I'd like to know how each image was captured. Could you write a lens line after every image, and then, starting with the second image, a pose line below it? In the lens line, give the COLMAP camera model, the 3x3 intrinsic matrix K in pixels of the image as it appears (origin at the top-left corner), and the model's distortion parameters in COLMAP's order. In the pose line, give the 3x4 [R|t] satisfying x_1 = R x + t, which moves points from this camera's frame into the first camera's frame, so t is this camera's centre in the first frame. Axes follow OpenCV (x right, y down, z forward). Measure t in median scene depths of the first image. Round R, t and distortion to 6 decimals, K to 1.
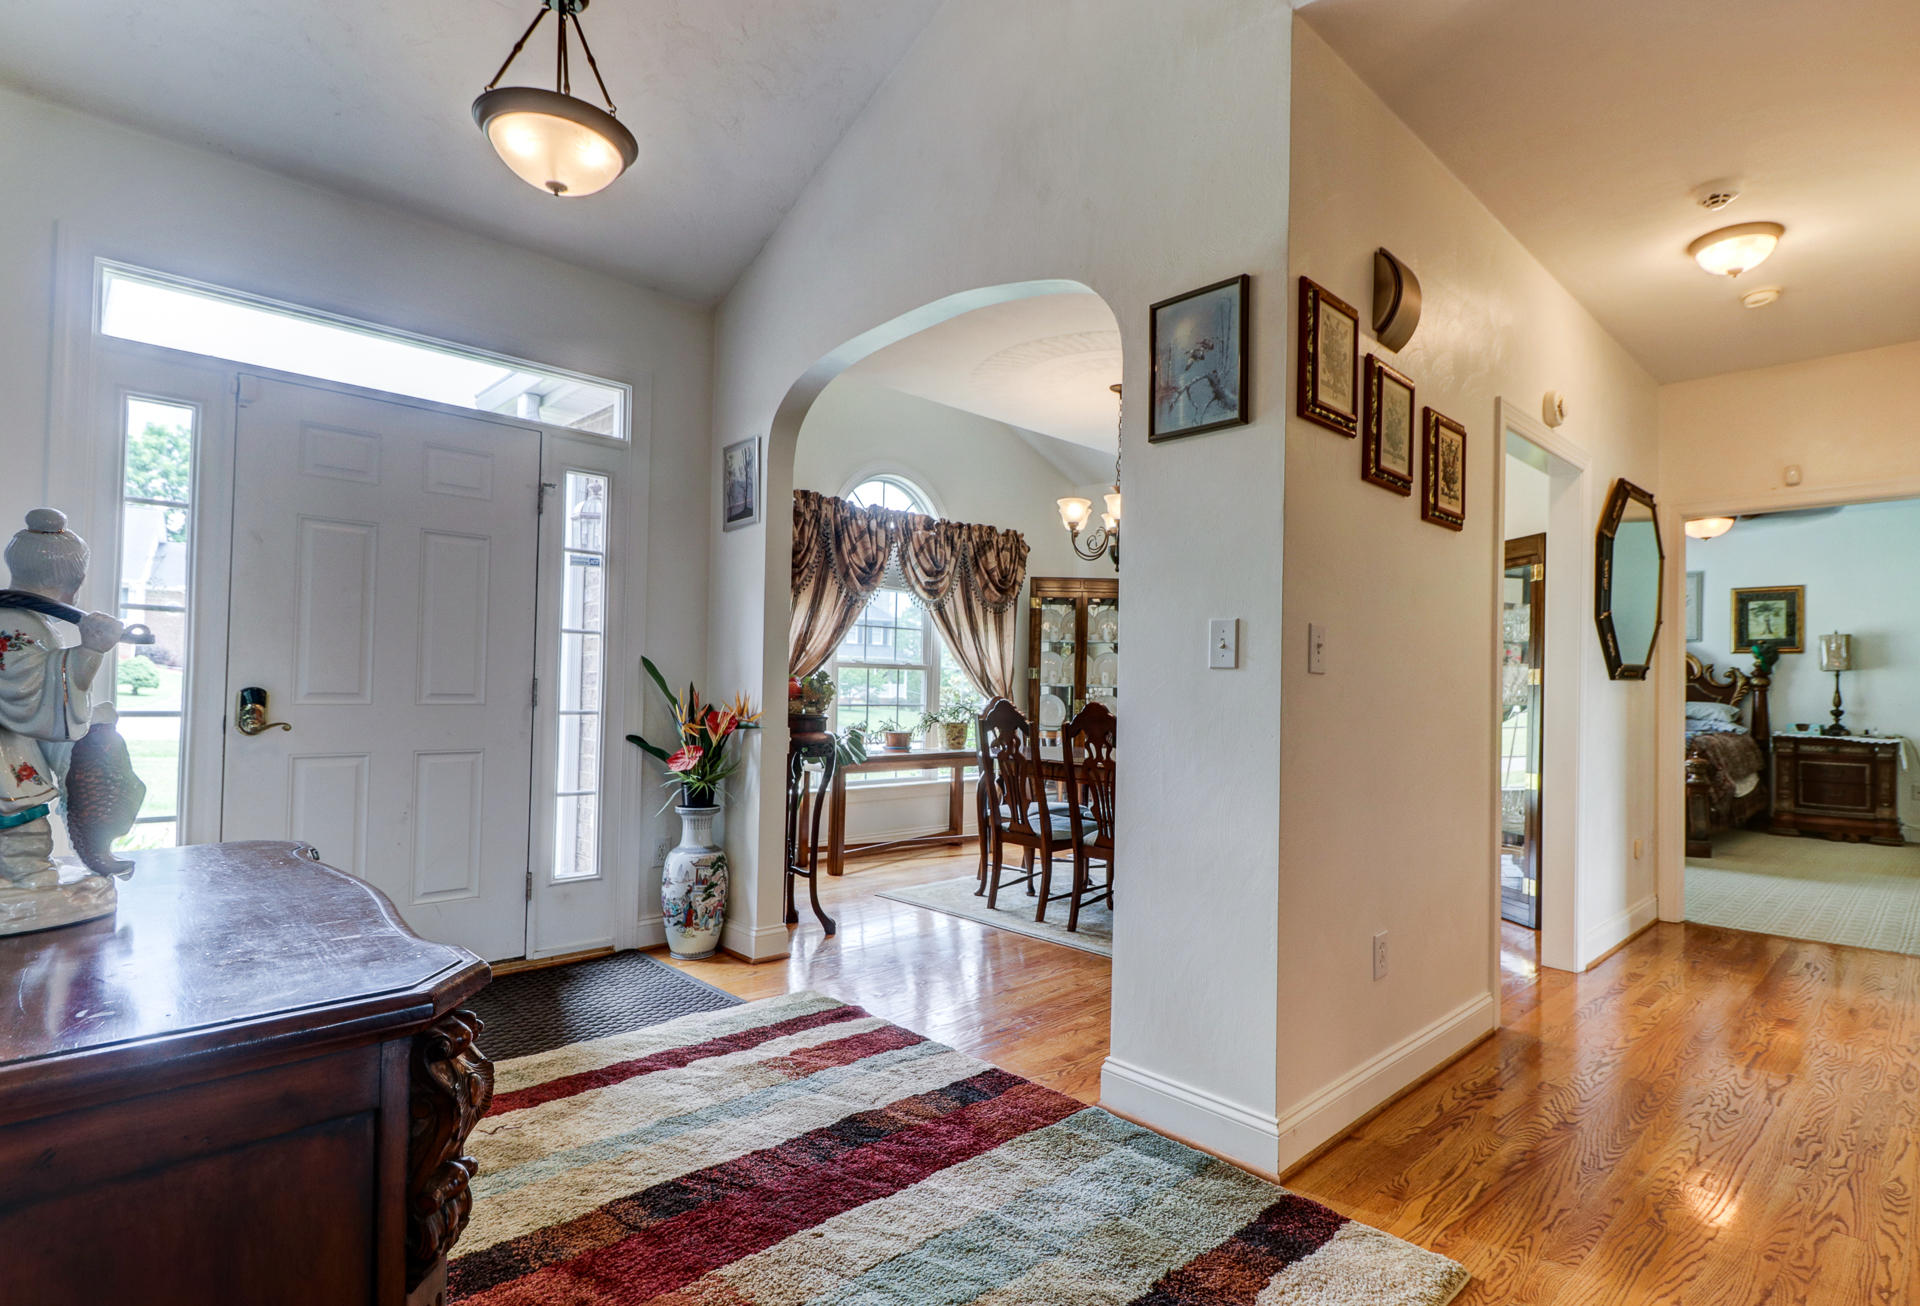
lens RADIAL K [[930.1, 0, 1068.6], [0, 930.1, 674.3], [0, 0, 1]] dist [0.002342, -0.008918]
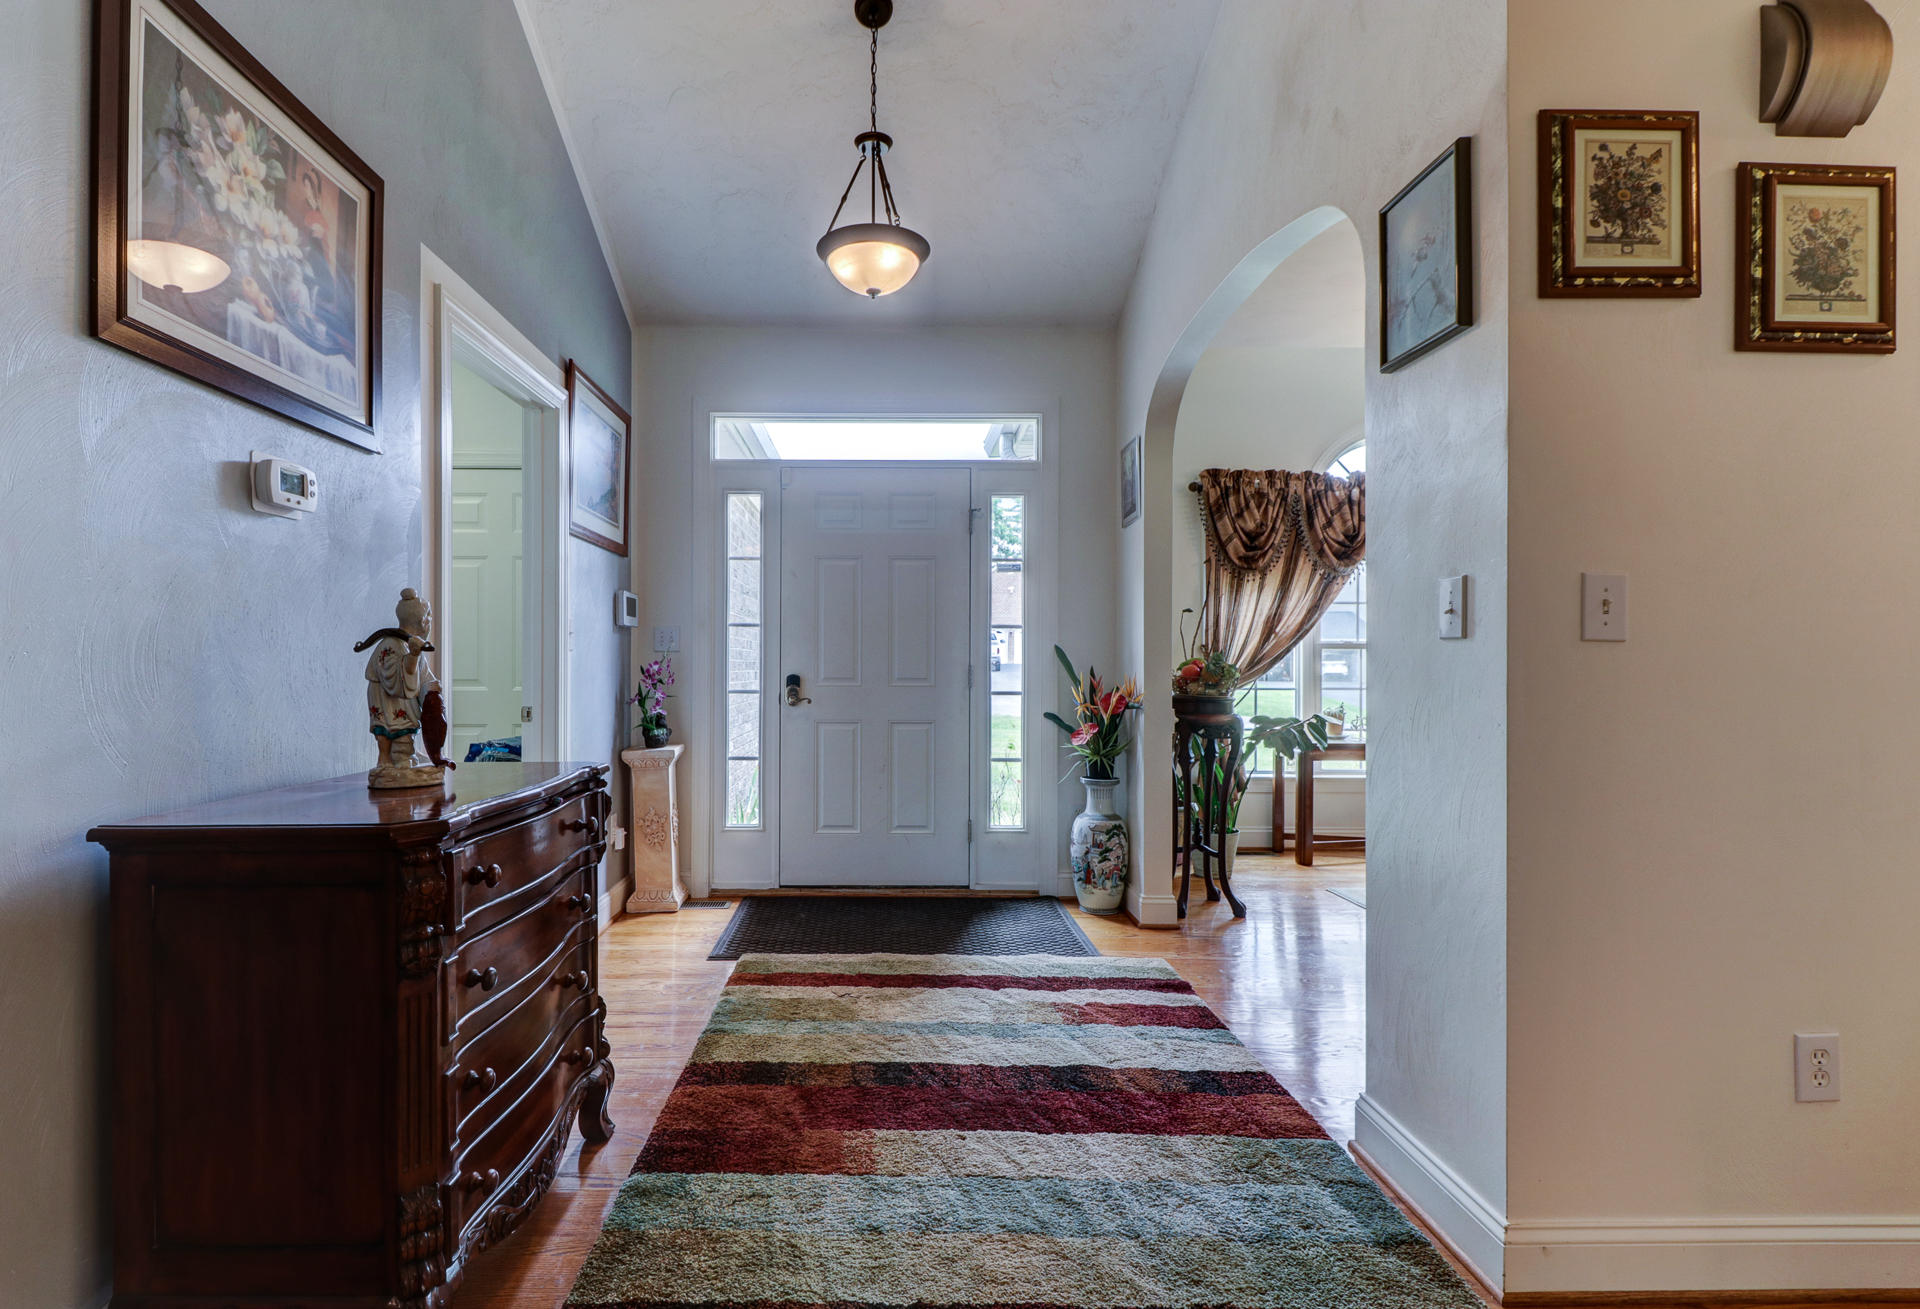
lens RADIAL K [[930.1, 0, 914.3], [0, 930.1, 662.0], [0, 0, 1]] dist [0.002342, -0.008918]
pose [[0.696887, -0.018851, -0.716933, 0.248198], [0.021600, 0.999753, -0.005292, 0.004515], [0.716855, -0.011798, 0.697122, 0.067738]]
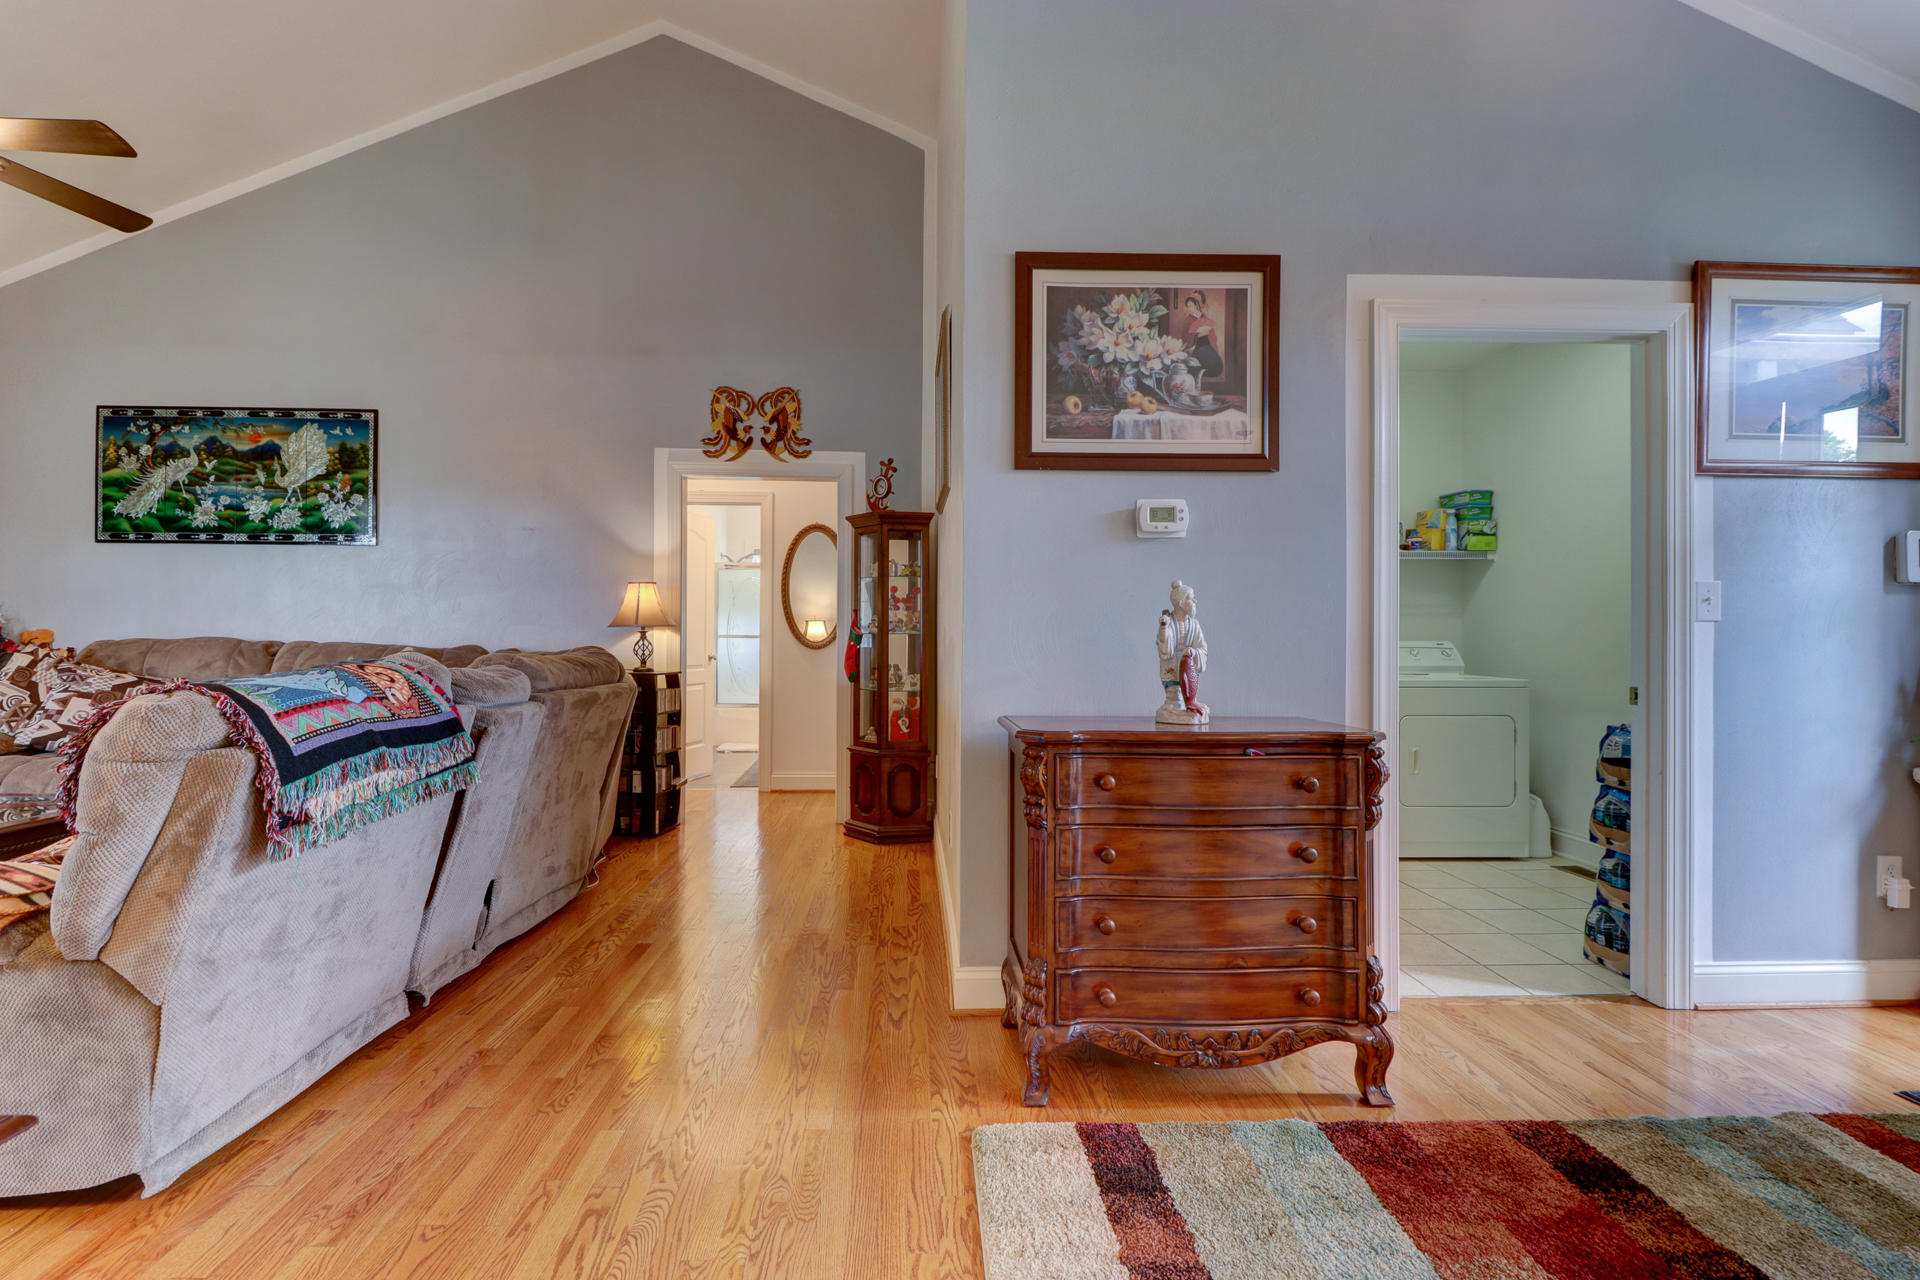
lens RADIAL K [[894.8, 0, 924.7], [0, 894.8, 633.0], [0, 0, 1]] dist [0.020327, -0.013194]
pose [[-0.715752, -0.026487, -0.697852, 0.295563], [-0.009458, 0.999556, -0.028238, 0.015147], [0.698291, -0.013612, -0.715685, 0.510449]]
